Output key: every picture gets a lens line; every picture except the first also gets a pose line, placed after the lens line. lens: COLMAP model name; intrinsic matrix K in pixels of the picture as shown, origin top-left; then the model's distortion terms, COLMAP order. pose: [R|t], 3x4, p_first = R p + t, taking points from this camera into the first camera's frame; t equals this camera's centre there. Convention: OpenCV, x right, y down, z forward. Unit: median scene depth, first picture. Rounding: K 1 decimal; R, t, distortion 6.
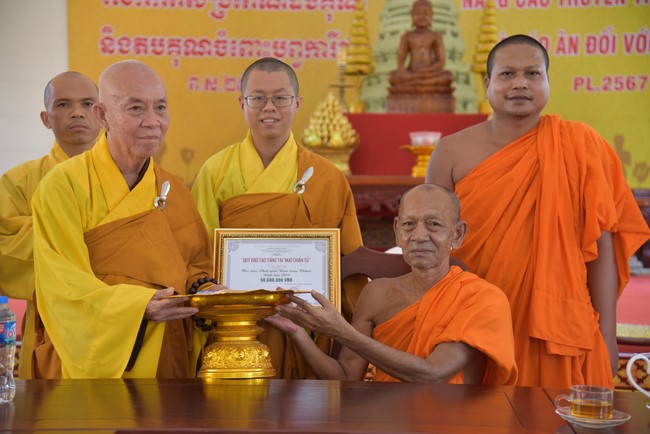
lens RADIAL K [[1234.1, 0, 324.8], [0, 1234.1, 217.4], [0, 0, 1]] dist [0.062582, 0.000000]
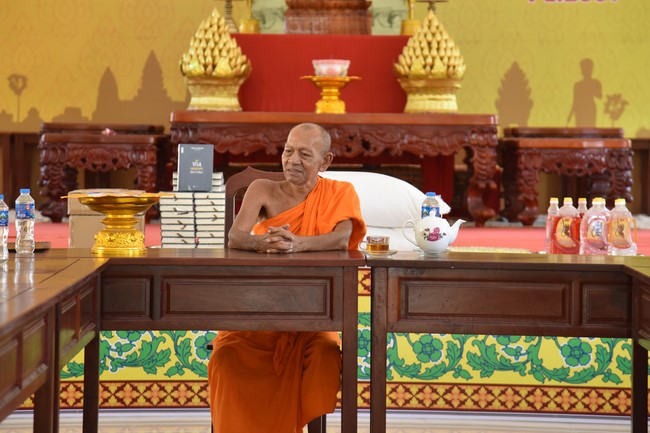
lens RADIAL K [[2248.1, 0, 325.2], [0, 2248.1, 216.3], [0, 0, 1]] dist [0.114058, 0.000000]
pose [[0.998204, -0.003286, 0.059824, -0.011664], [0.002433, 0.999895, 0.014318, 0.012841], [-0.059864, -0.014147, 0.998106, -0.456586]]
